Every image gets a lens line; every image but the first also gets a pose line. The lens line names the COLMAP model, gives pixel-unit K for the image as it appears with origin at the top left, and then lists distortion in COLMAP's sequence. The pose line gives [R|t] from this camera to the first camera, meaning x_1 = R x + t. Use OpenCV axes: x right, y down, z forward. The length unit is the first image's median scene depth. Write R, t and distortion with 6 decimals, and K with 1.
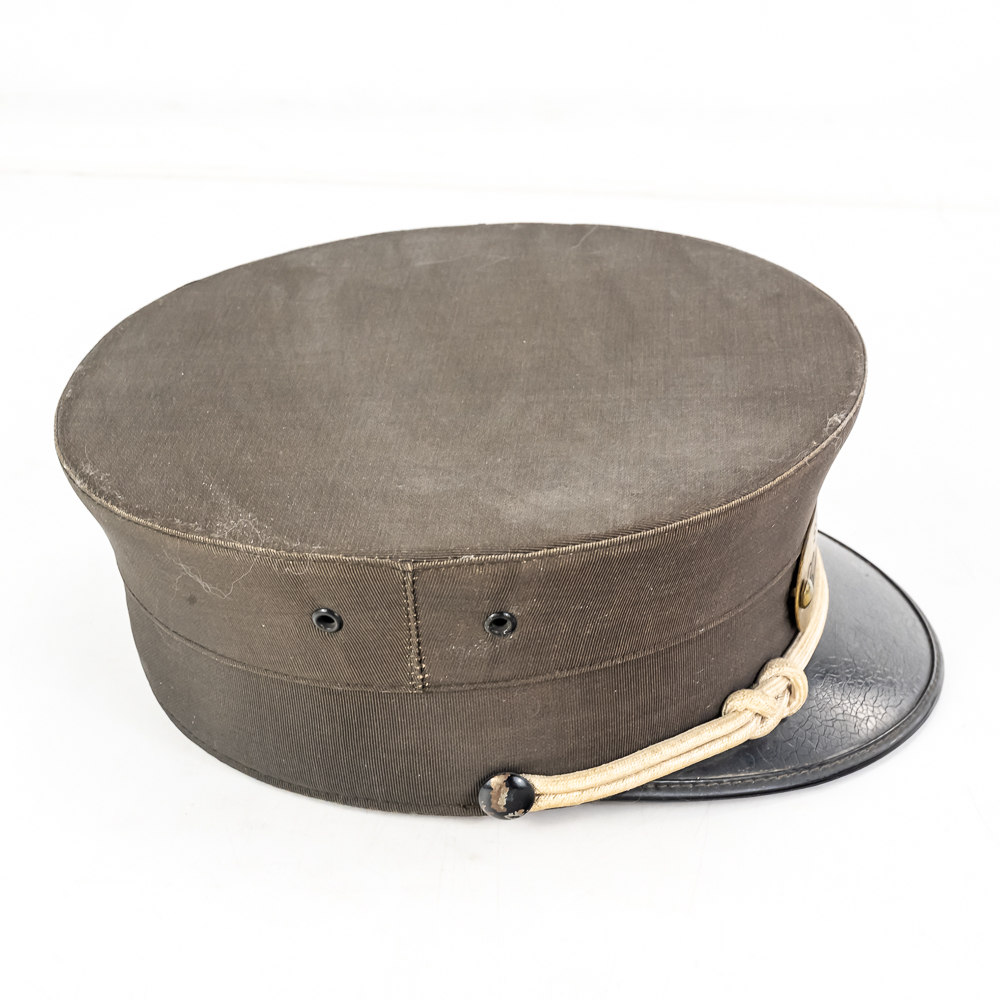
lens RADIAL K [[1814.7, 0, 500.5], [0, 1814.7, 504.8], [0, 0, 1]] dist [0.150680, 0.000000]
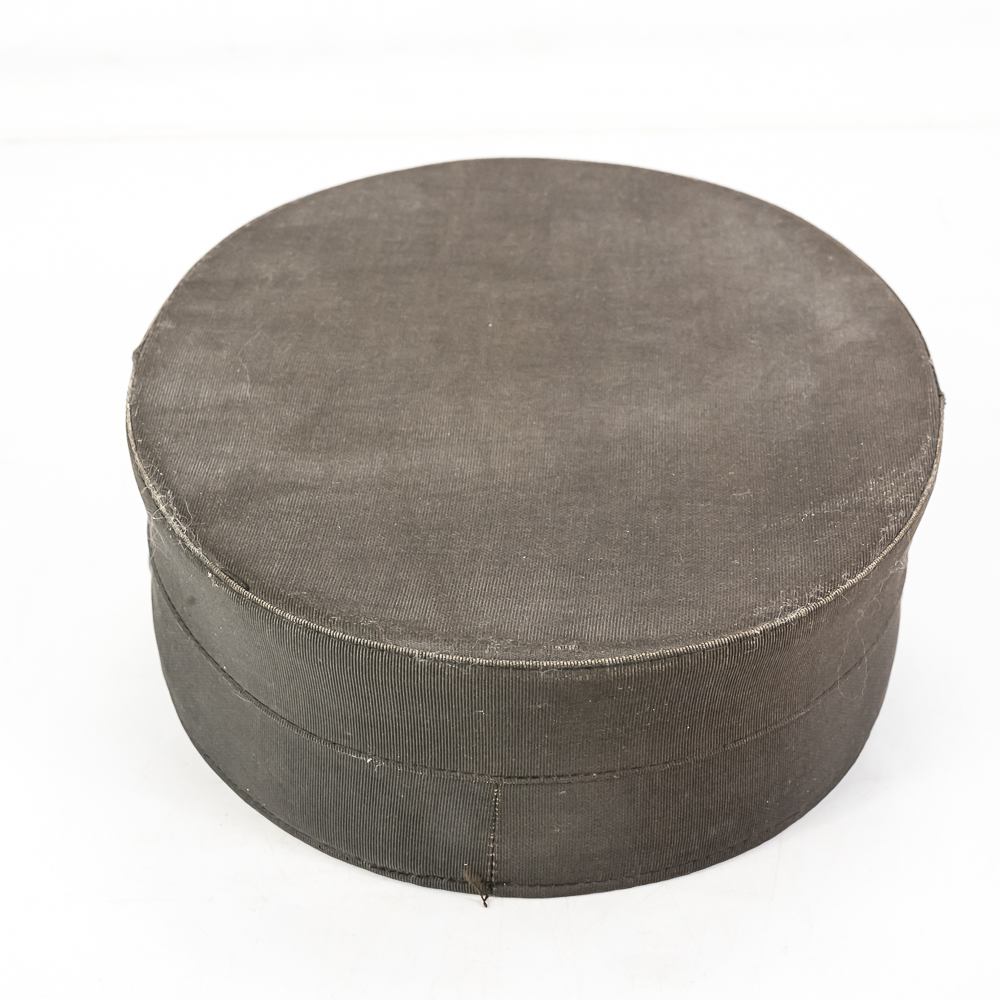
lens RADIAL K [[2218.4, 0, 499.0], [0, 2218.4, 499.9], [0, 0, 1]] dist [-0.035302, 0.000000]
pose [[0.001089, -0.532180, 0.846630, -1.010658], [0.517720, 0.724635, 0.454830, -0.551893], [-0.855550, 0.437822, 0.276310, 0.781310]]
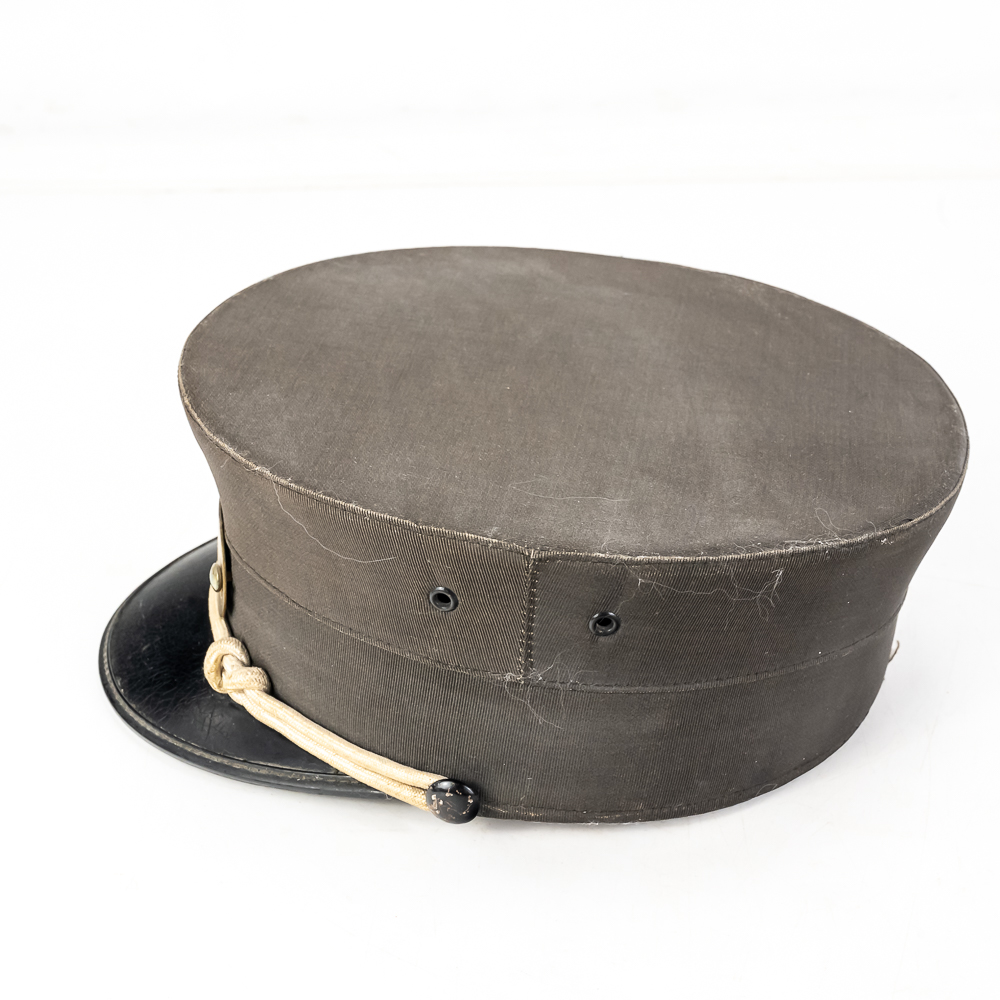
lens RADIAL K [[1883.3, 0, 502.0], [0, 1883.3, 501.0], [0, 0, 1]] dist [0.040063, 0.000000]
pose [[-0.997223, -0.045209, 0.059176, -0.049720], [0.029538, 0.489329, 0.871599, -1.013543], [-0.068361, 0.870927, -0.486635, 1.651651]]
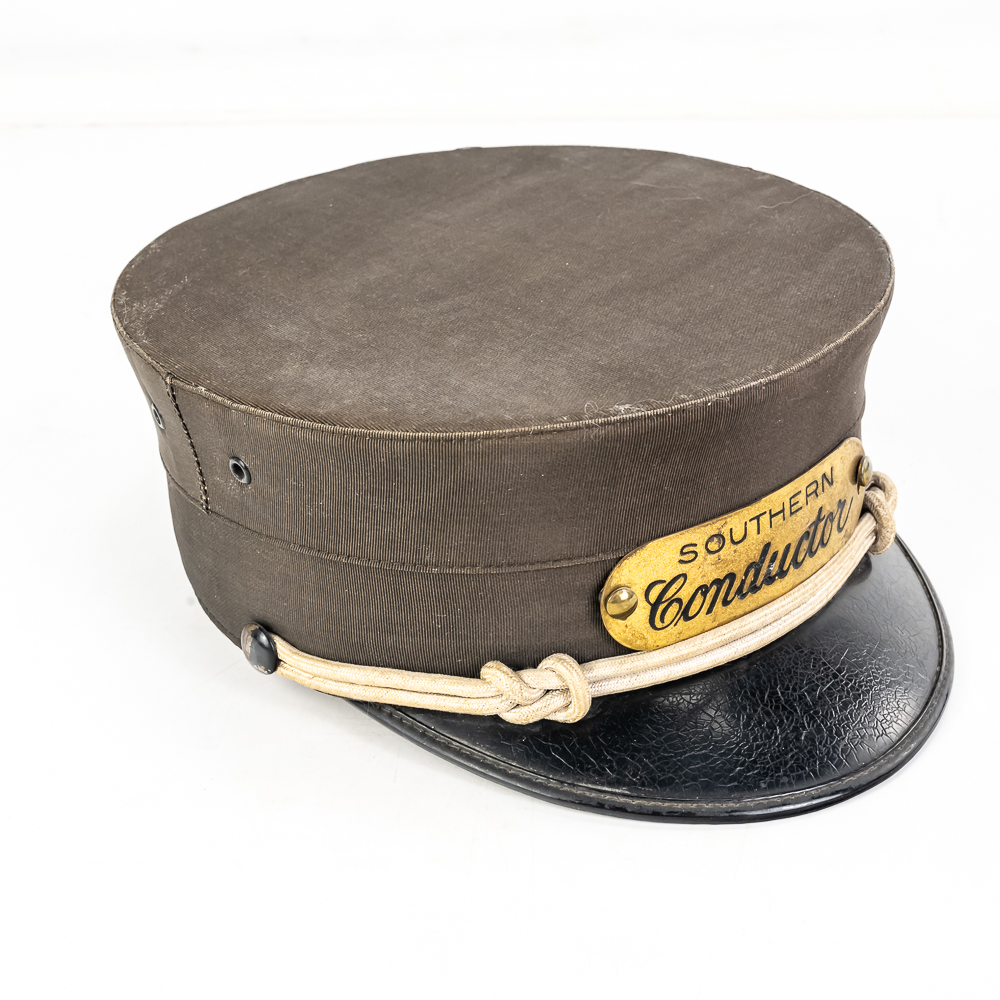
lens RADIAL K [[1883.3, 0, 501.9], [0, 1883.3, 489.5], [0, 0, 1]] dist [0.040063, 0.000000]
pose [[0.665062, 0.349775, -0.659811, 0.727739], [-0.349369, 0.926609, 0.139059, -0.112184], [0.660026, 0.138034, 0.738453, 0.281170]]
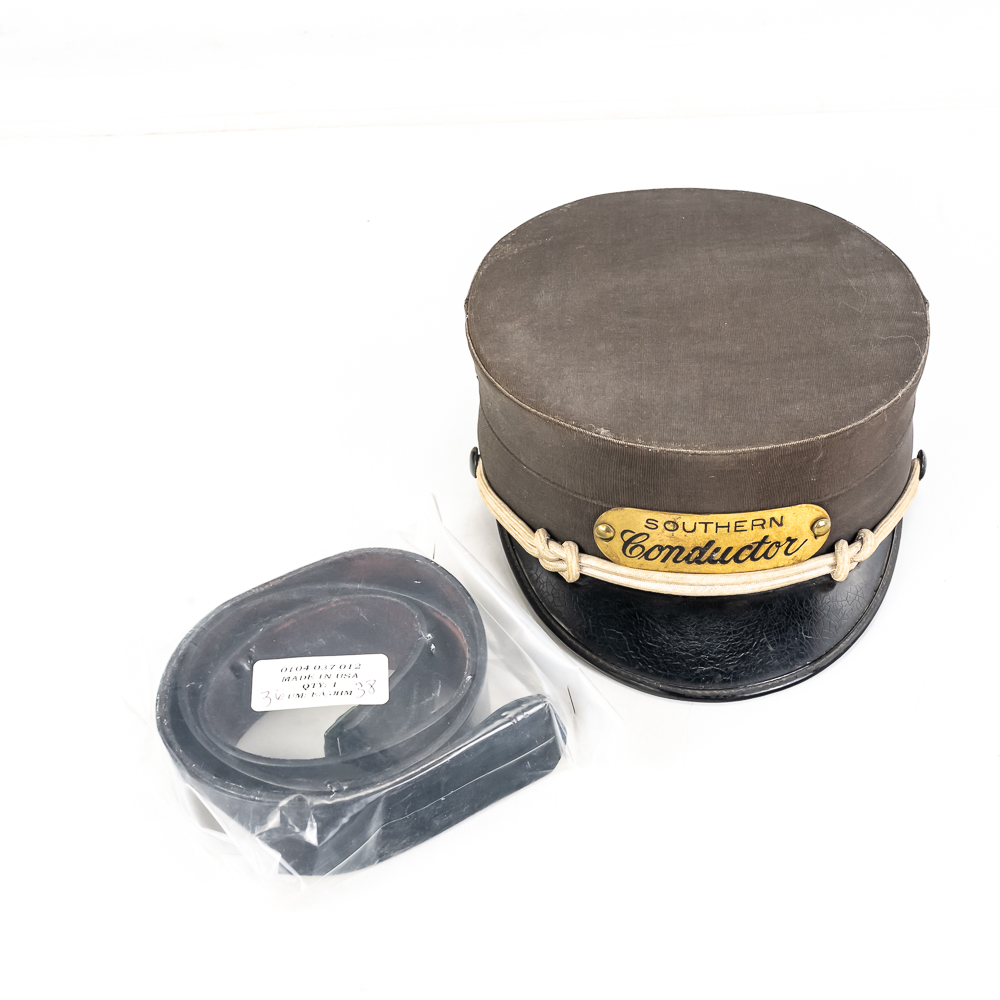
lens RADIAL K [[1720.2, 0, 494.0], [0, 1720.2, 500.2], [0, 0, 1]] dist [-0.032667, 0.000000]
pose [[0.015610, 0.649914, -0.759848, 1.246472], [-0.495310, 0.665173, 0.558761, -0.728278], [0.868576, 0.367638, 0.332292, 0.448918]]
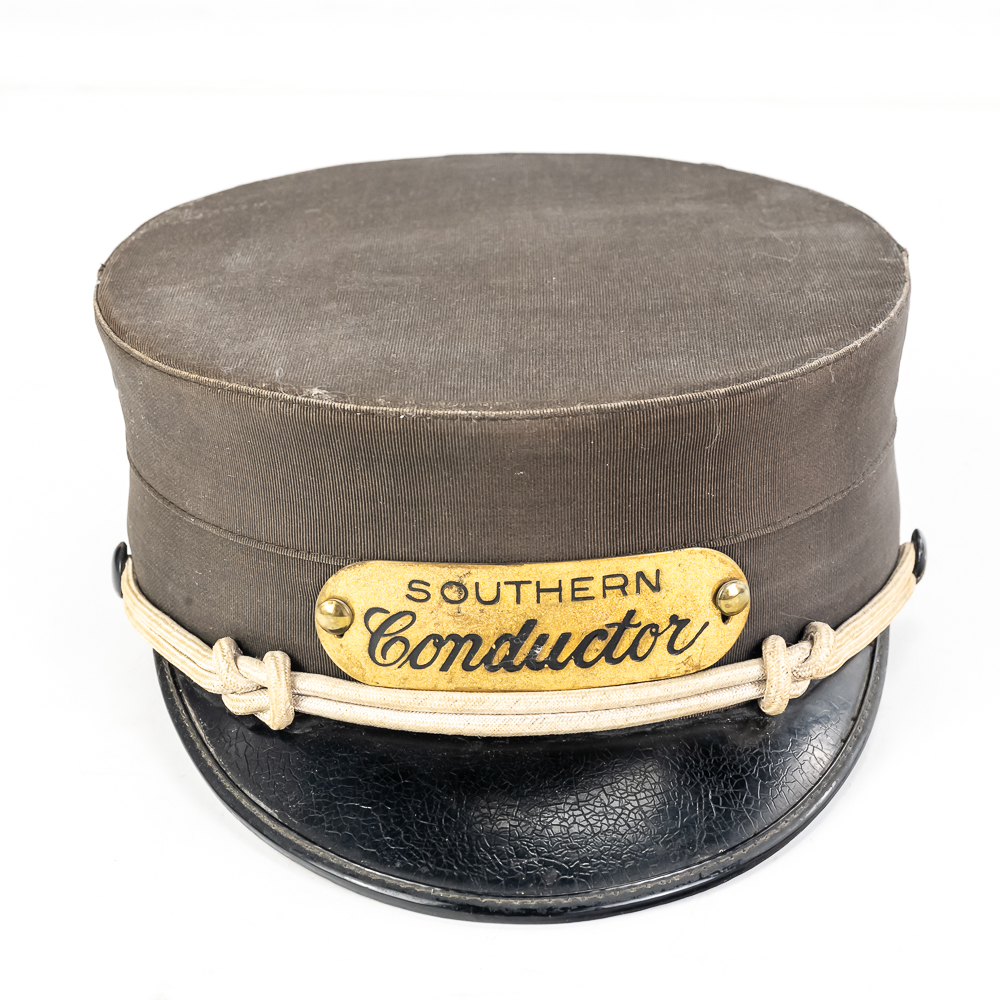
lens RADIAL K [[2546.5, 0, 539.8], [0, 2546.5, 508.3], [0, 0, 1]] dist [-0.045123, 0.000000]
pose [[0.085414, 0.430647, -0.898470, 1.188958], [-0.511976, 0.792575, 0.331219, -0.417398], [0.854743, 0.431704, 0.288178, 0.745615]]
